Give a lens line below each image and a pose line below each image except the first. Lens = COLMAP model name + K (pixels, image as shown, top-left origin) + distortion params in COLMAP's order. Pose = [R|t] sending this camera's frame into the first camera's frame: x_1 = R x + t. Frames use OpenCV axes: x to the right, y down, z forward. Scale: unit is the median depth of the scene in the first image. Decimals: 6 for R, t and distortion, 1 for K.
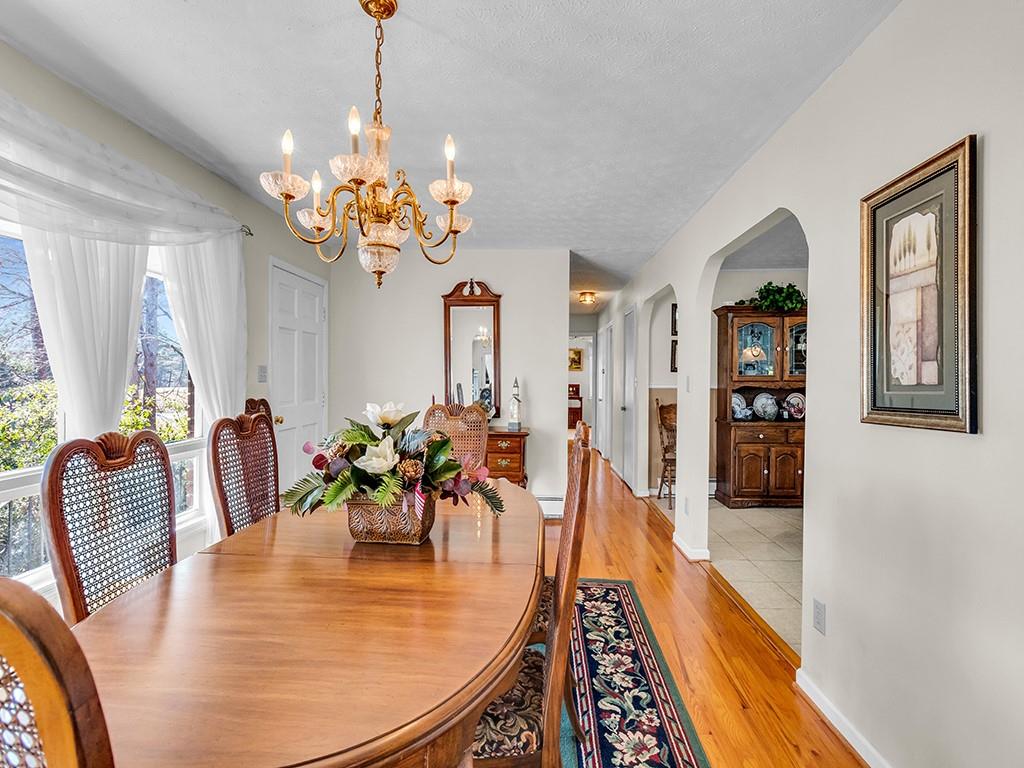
lens RADIAL K [[477.5, 0, 516.9], [0, 477.5, 376.5], [0, 0, 1]] dist [0.001612, 0.000245]
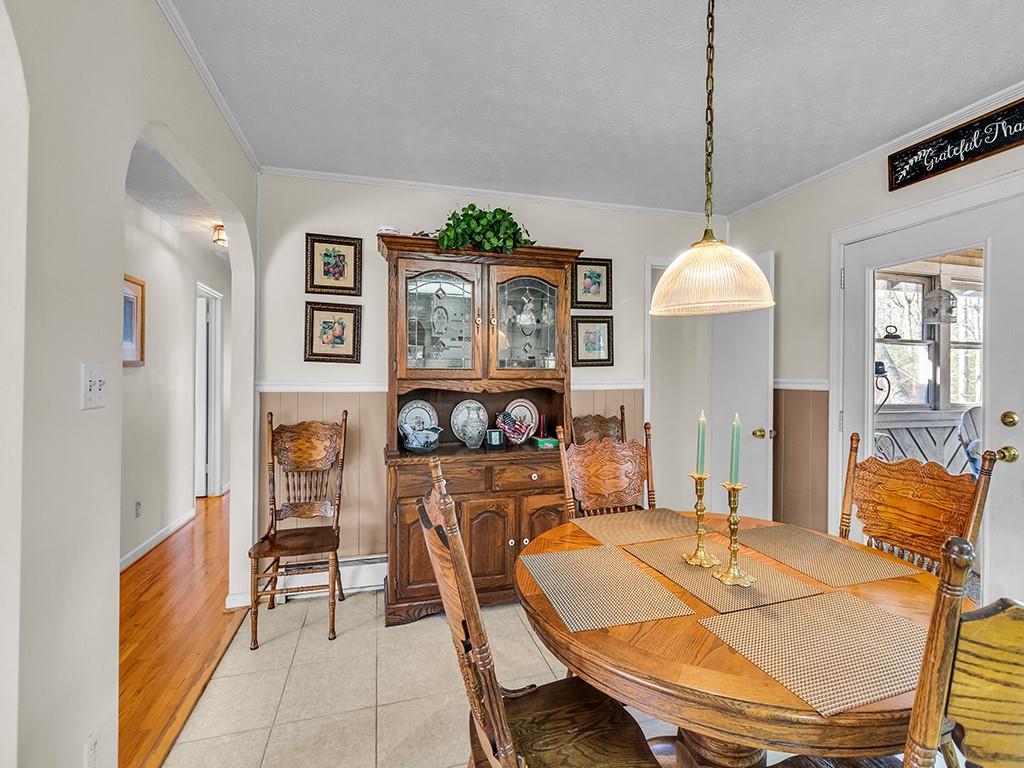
lens RADIAL K [[477.5, 0, 516.9], [0, 477.5, 376.5], [0, 0, 1]] dist [0.001612, 0.000245]
pose [[0.954429, -0.003097, 0.298422, 0.421277], [0.005276, 0.999965, -0.006495, 0.010585], [-0.298391, 0.007773, 0.954412, 0.455276]]
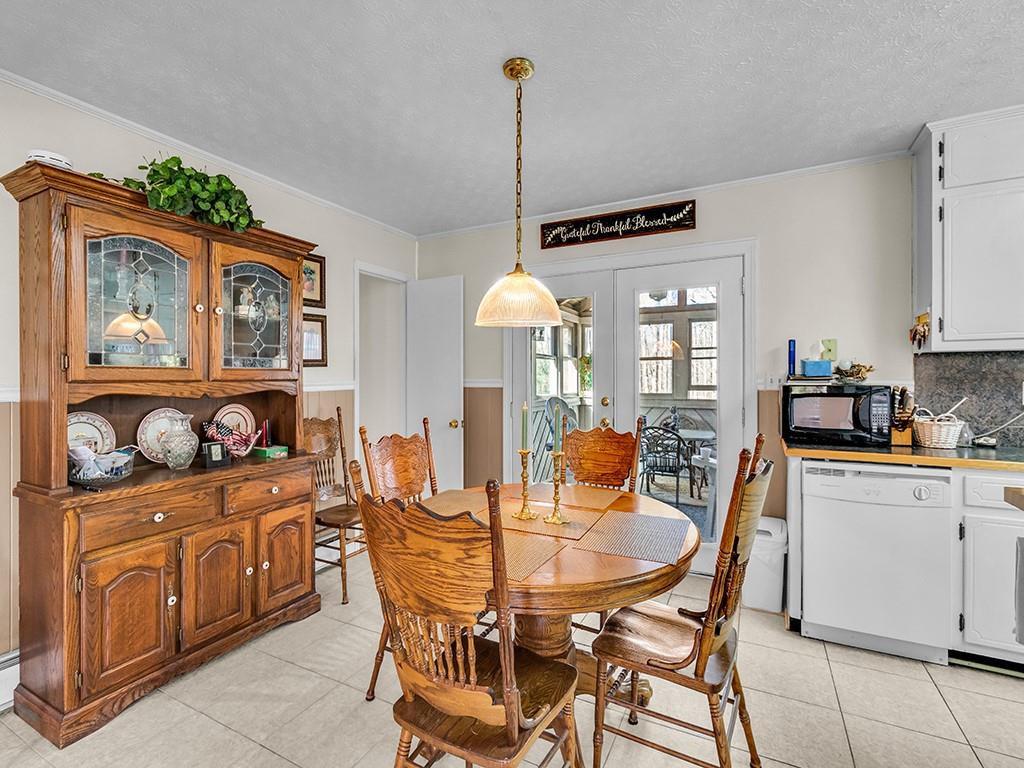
lens RADIAL K [[477.5, 0, 516.9], [0, 477.5, 376.5], [0, 0, 1]] dist [0.001612, 0.000245]
pose [[0.432769, -0.002474, 0.901501, 0.272120], [0.012351, 0.999919, -0.003185, 0.010921], [-0.901420, 0.012513, 0.432764, 0.537578]]
